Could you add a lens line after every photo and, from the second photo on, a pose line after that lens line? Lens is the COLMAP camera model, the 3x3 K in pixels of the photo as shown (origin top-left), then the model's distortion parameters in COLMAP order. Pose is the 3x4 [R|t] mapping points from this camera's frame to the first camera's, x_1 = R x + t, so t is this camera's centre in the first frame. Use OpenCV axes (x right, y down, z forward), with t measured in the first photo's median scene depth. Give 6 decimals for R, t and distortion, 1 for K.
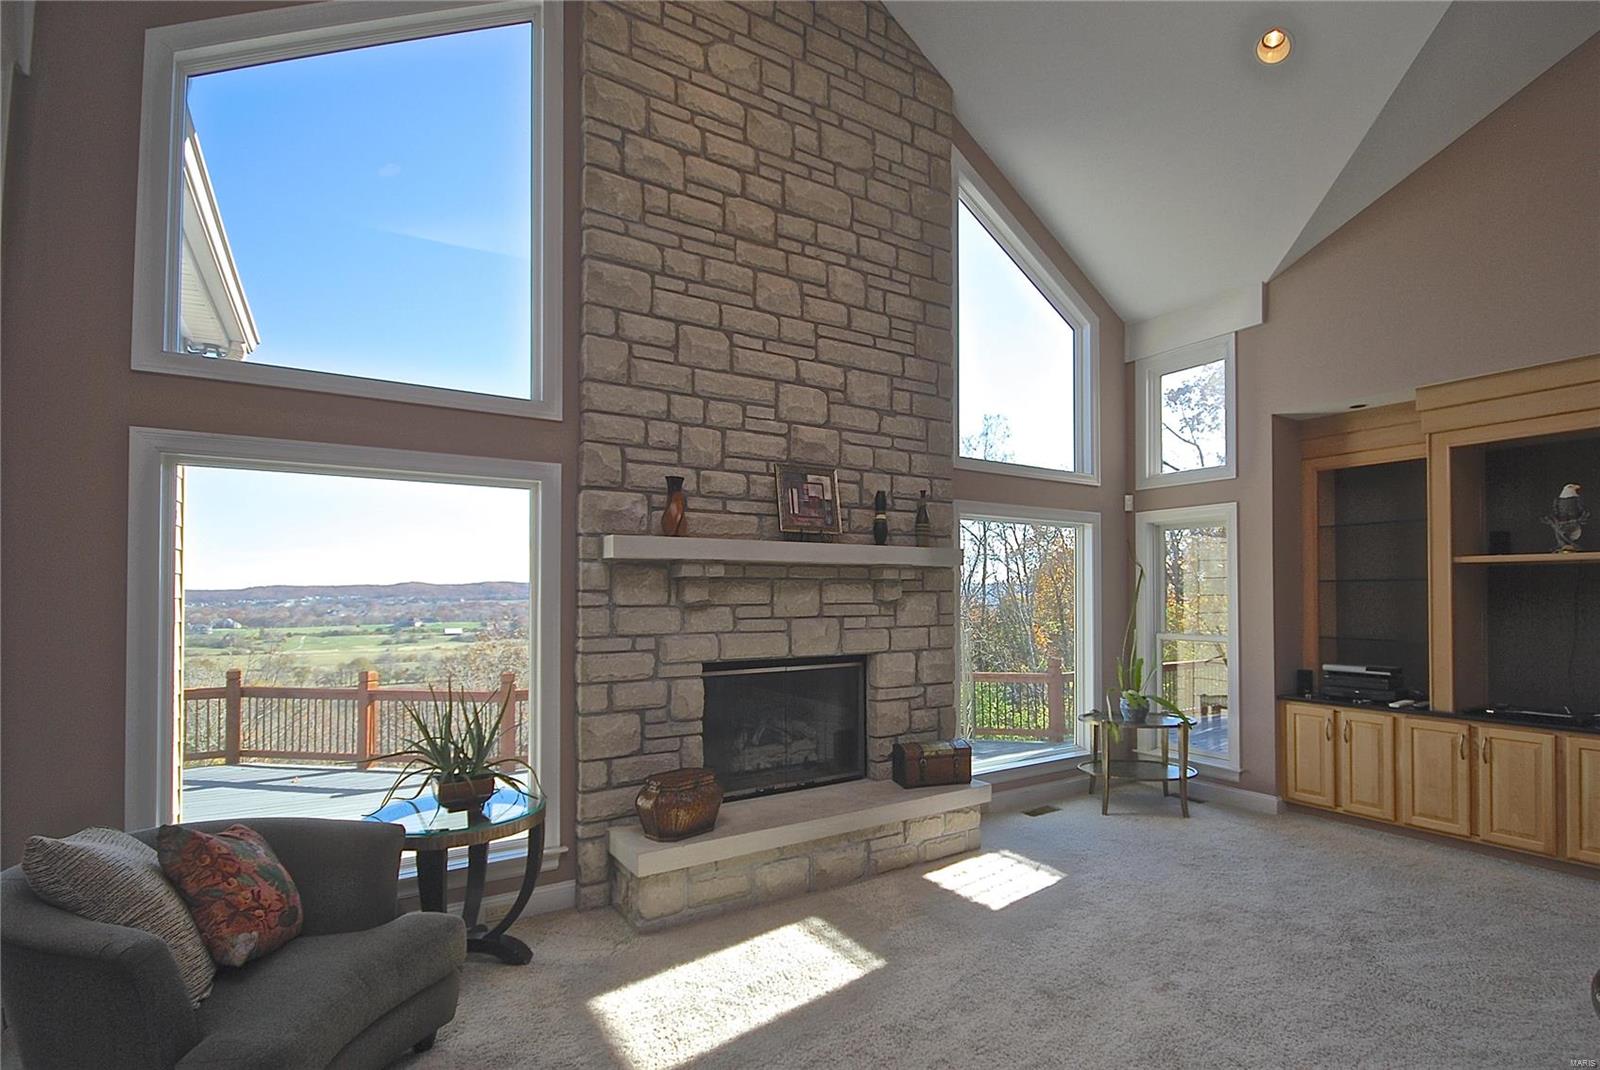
lens RADIAL K [[743.3, 0, 812.9], [0, 743.3, 582.3], [0, 0, 1]] dist [0.011474, -0.011183]
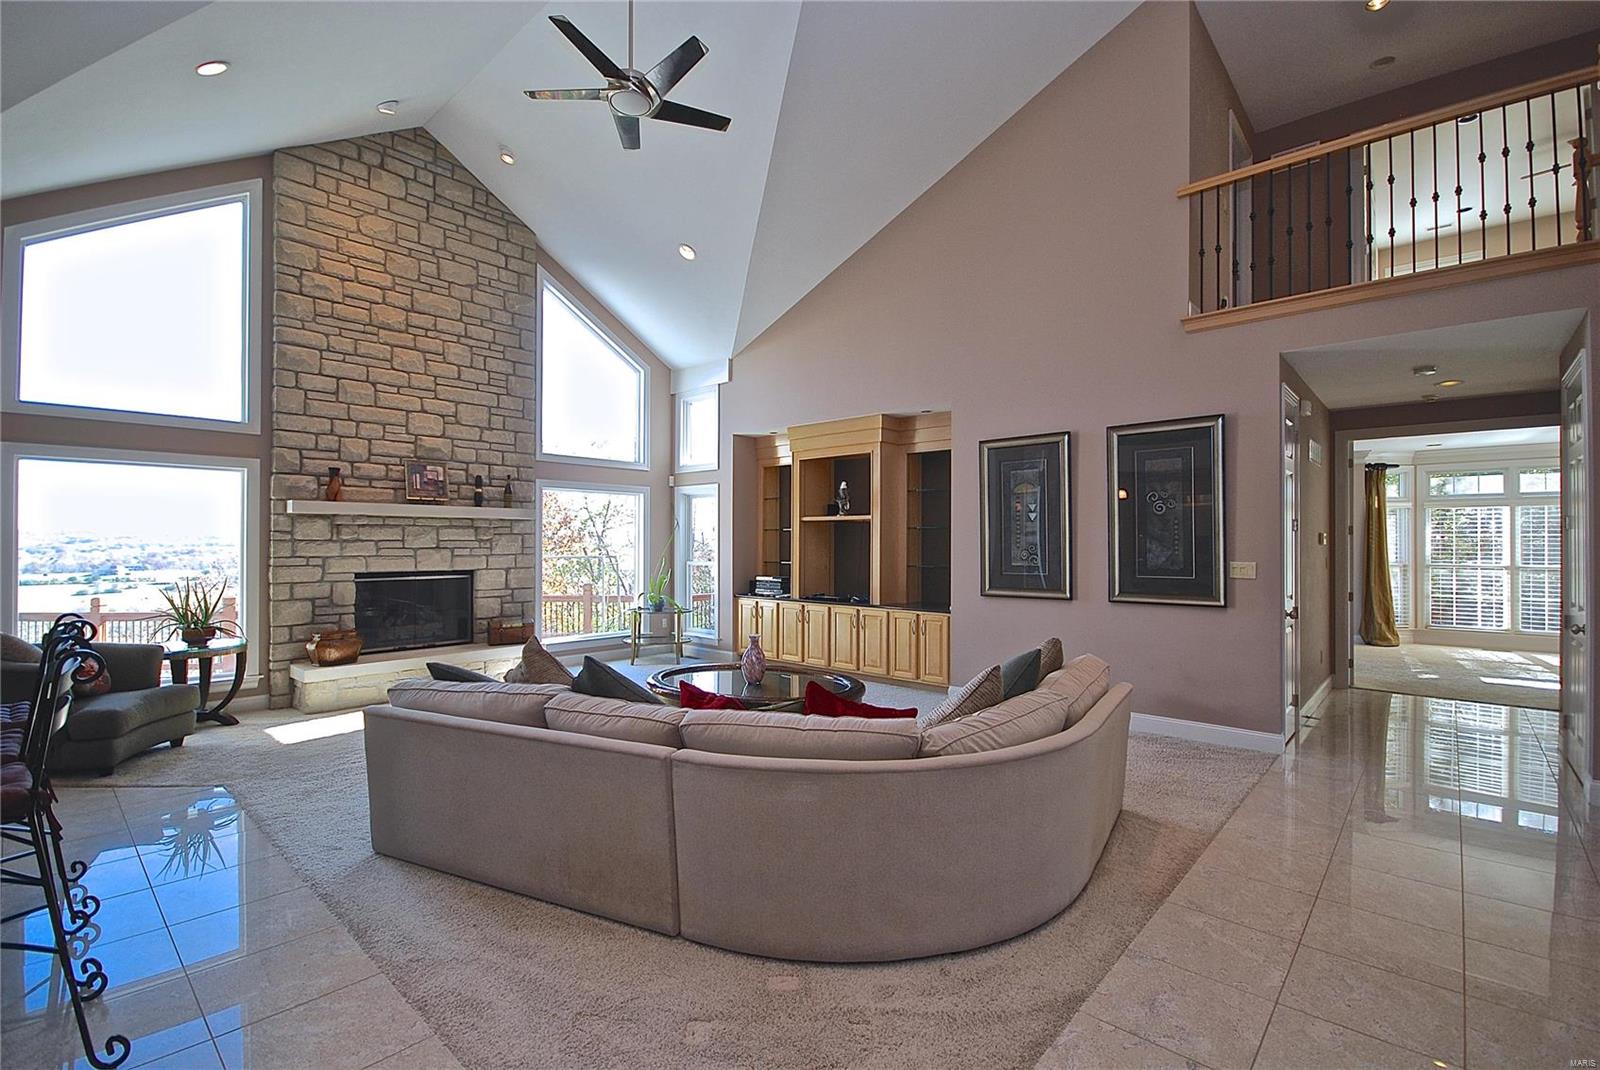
lens RADIAL K [[743.3, 0, 799.8], [0, 743.3, 538.7], [0, 0, 1]] dist [0.011474, -0.011183]
pose [[0.967227, 0.004290, 0.253878, 0.393929], [-0.007157, 0.999921, 0.010373, 0.000892], [-0.253813, -0.011850, 0.967181, -0.902694]]
